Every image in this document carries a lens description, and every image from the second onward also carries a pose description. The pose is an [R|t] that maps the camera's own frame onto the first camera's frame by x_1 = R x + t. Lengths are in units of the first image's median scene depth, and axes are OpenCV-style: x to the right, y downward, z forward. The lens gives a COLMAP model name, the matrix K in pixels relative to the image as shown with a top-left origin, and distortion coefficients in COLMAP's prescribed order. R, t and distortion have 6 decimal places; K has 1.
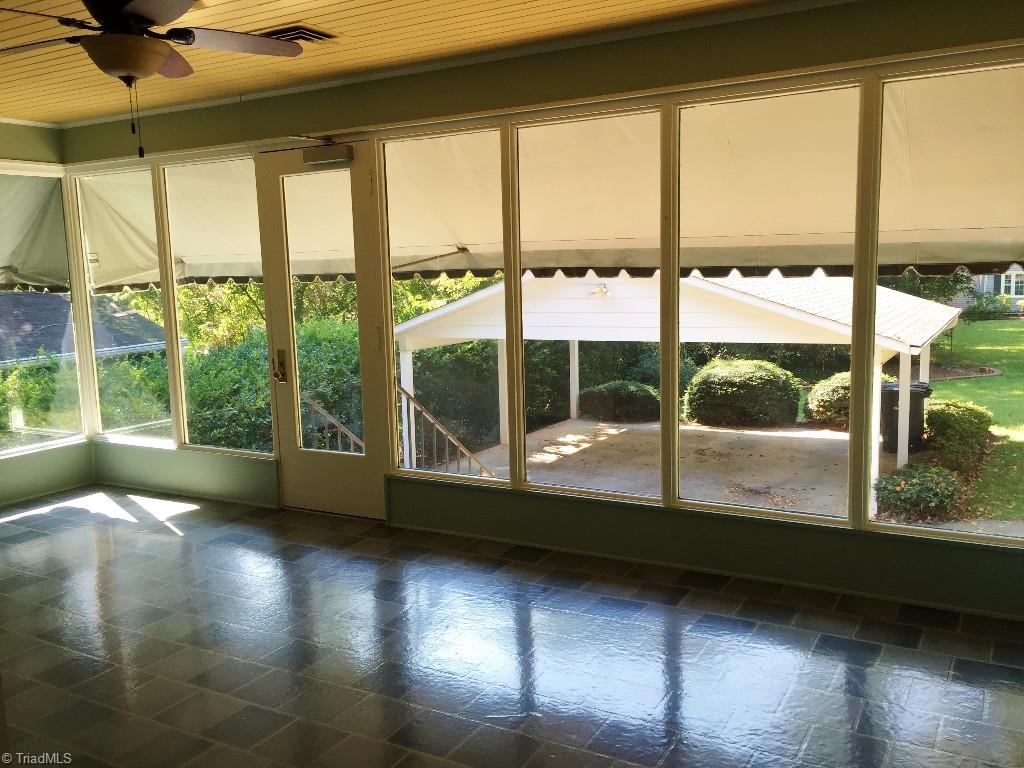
lens RADIAL K [[879.1, 0, 512.0], [0, 879.1, 384.0], [0, 0, 1]] dist [0.080155, -0.102271]
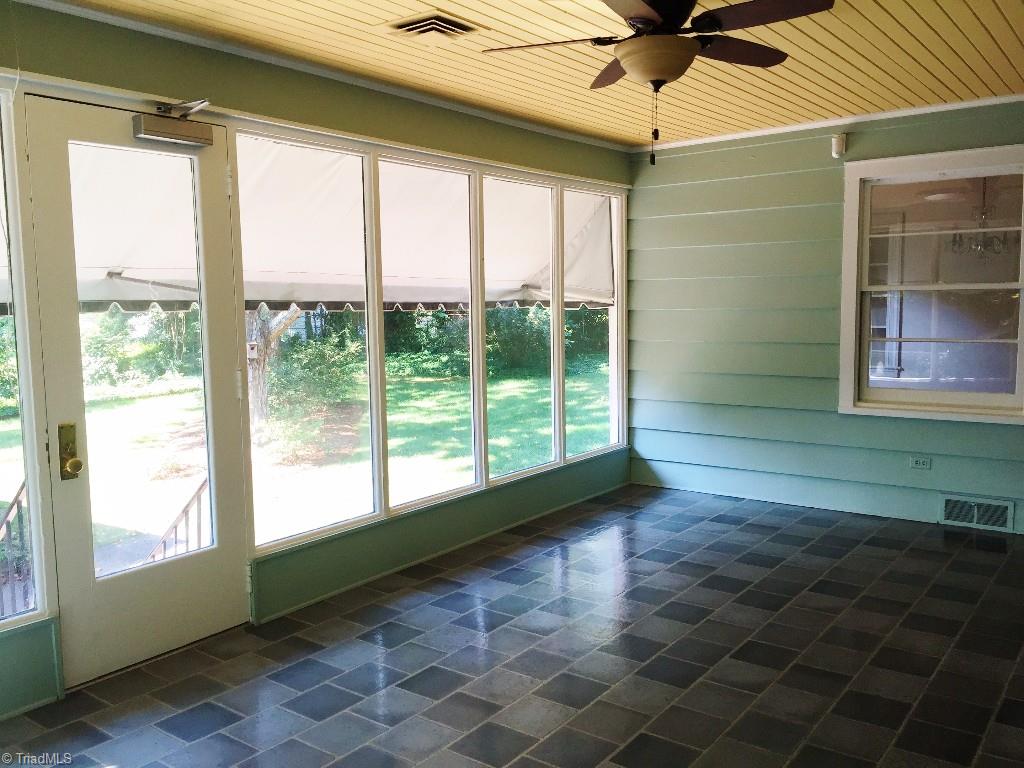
lens RADIAL K [[879.1, 0, 512.0], [0, 879.1, 384.0], [0, 0, 1]] dist [0.080155, -0.102271]
pose [[0.092115, -0.071270, 0.993194, -0.943341], [0.131666, 0.989549, 0.058797, -0.070224], [-0.987005, 0.125354, 0.100536, 0.722452]]
